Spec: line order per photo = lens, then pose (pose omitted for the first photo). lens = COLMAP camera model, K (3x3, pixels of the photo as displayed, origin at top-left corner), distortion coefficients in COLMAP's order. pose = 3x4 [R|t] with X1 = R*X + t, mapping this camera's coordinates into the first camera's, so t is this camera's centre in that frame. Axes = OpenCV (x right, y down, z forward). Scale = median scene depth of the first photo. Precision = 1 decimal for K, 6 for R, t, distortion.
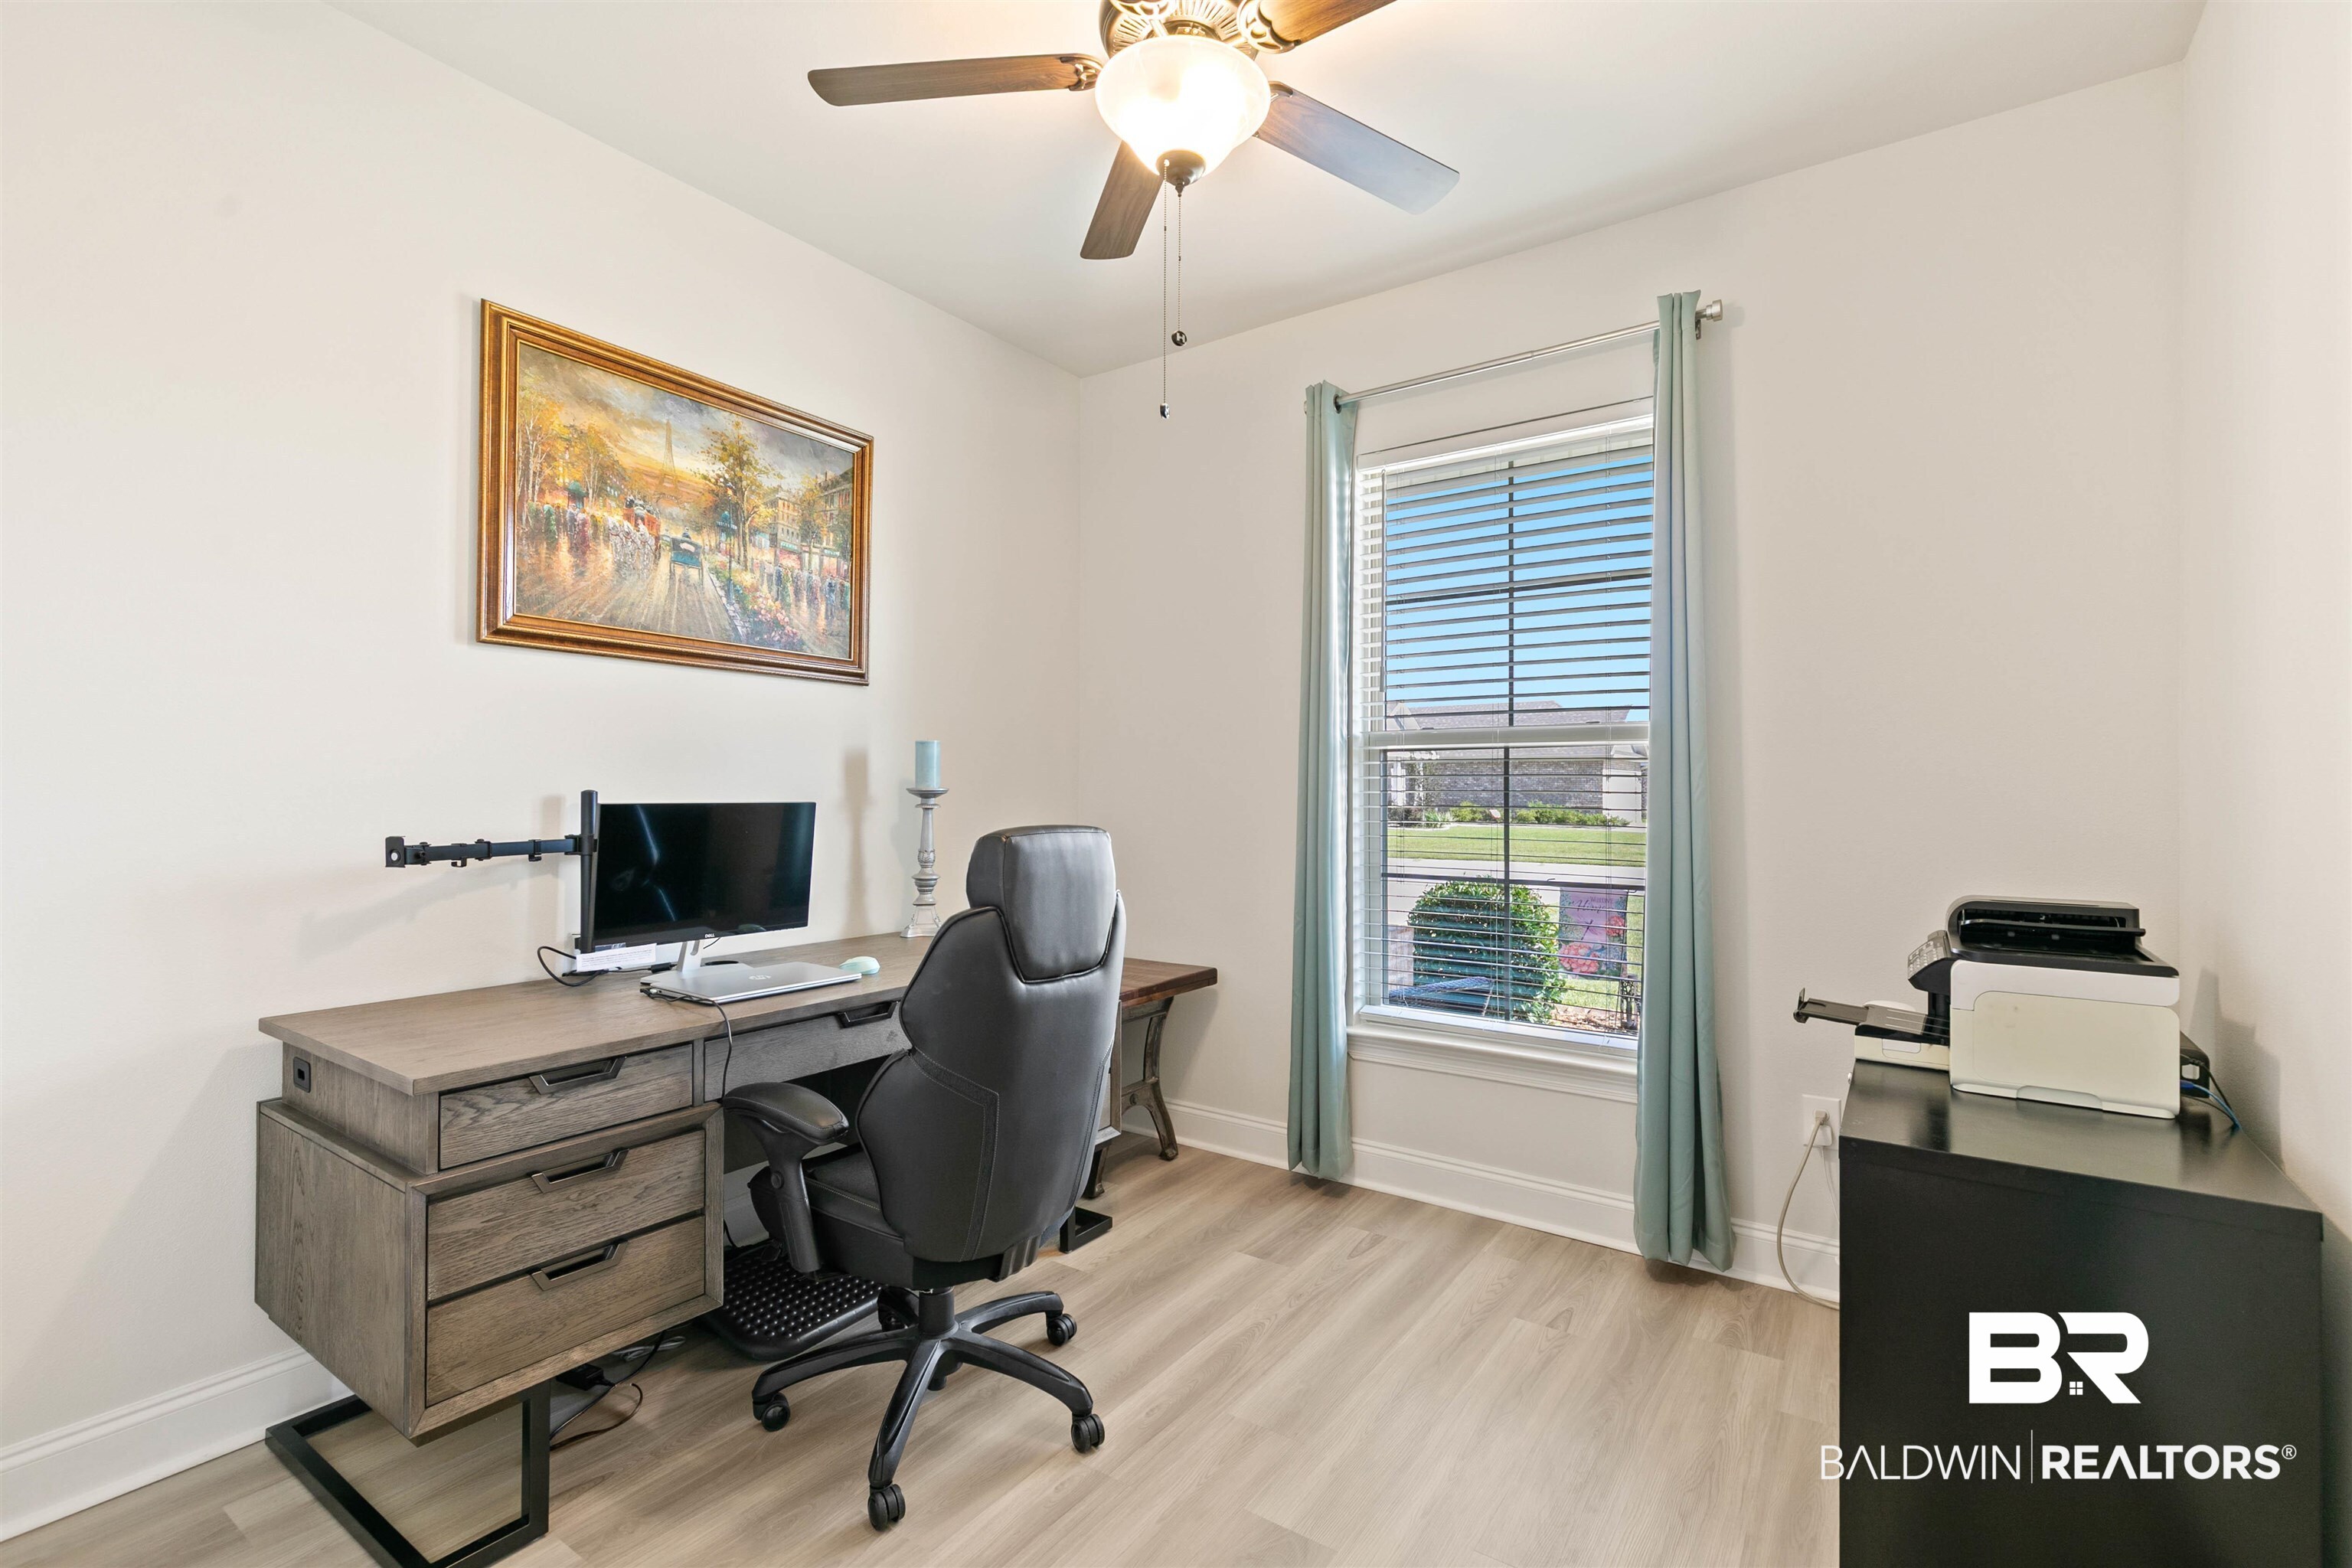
lens RADIAL K [[1056.0, 0, 1176.8], [0, 1056.0, 790.3], [0, 0, 1]] dist [0.017640, -0.000619]
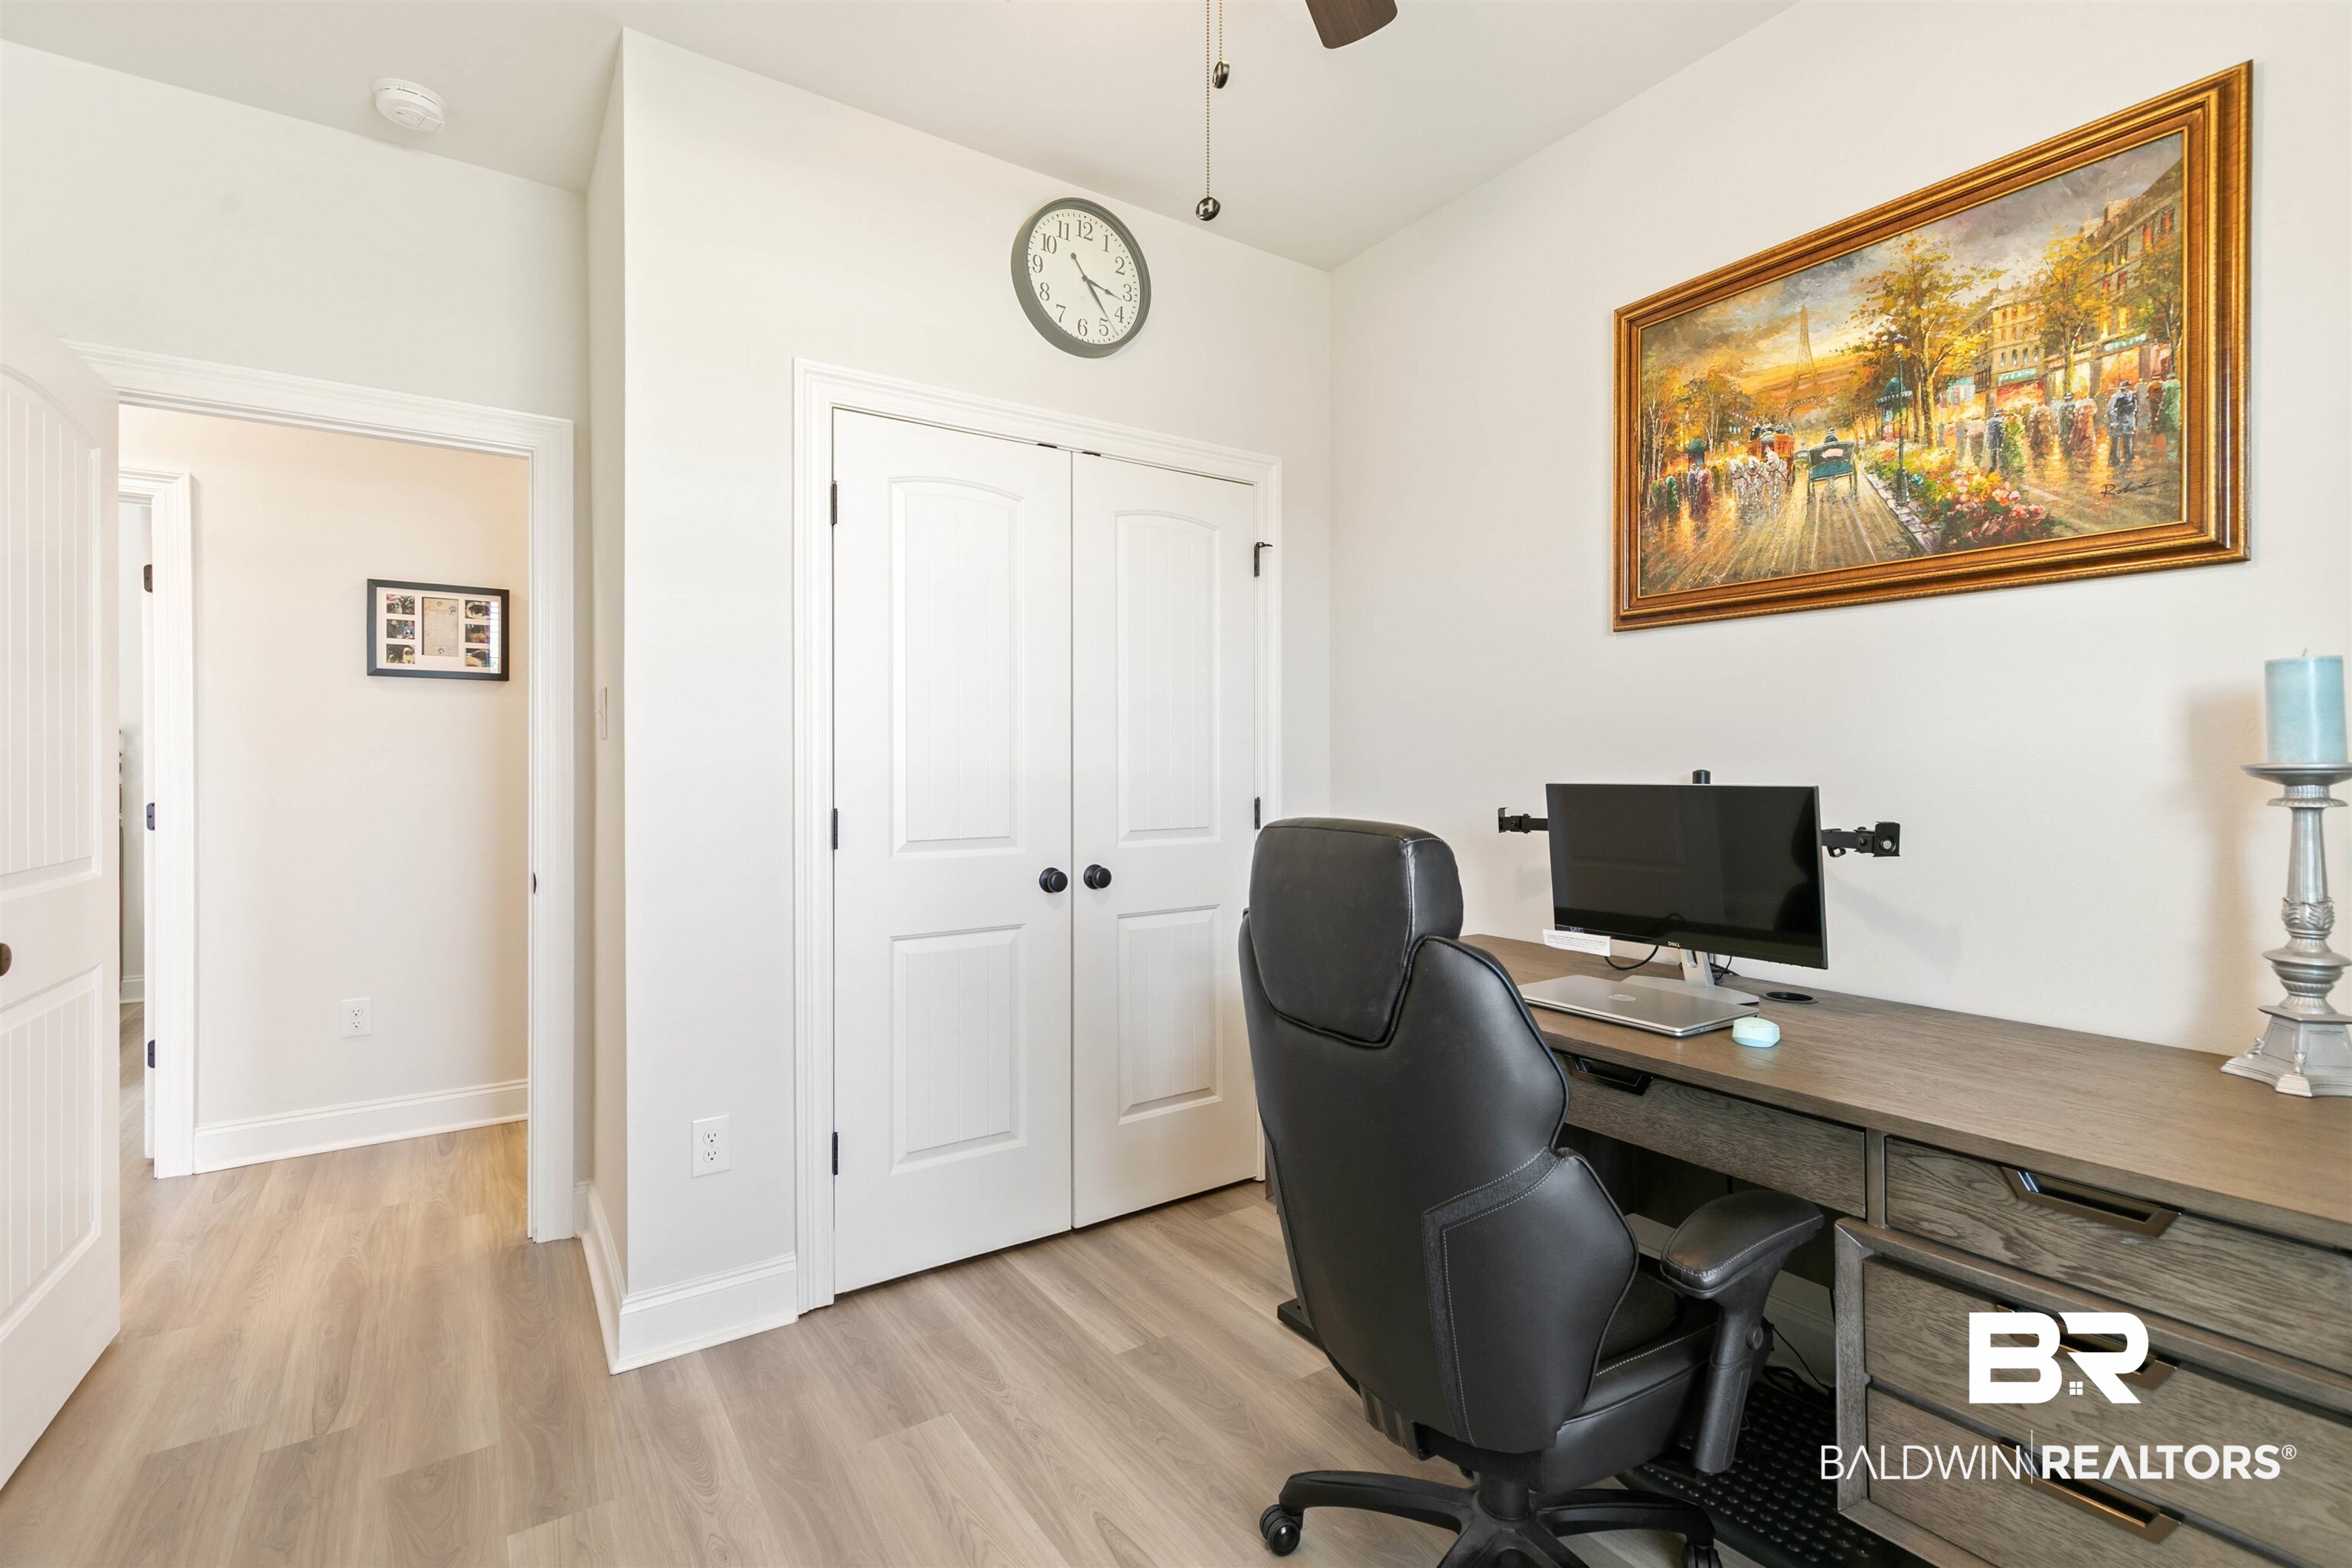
lens RADIAL K [[1056.0, 0, 1158.3], [0, 1056.0, 773.2], [0, 0, 1]] dist [0.017640, -0.000619]
pose [[-0.361598, -0.007853, -0.932301, 0.429491], [-0.009040, 0.999947, -0.004916, 0.010241], [0.932290, 0.006650, -0.361650, 0.822576]]
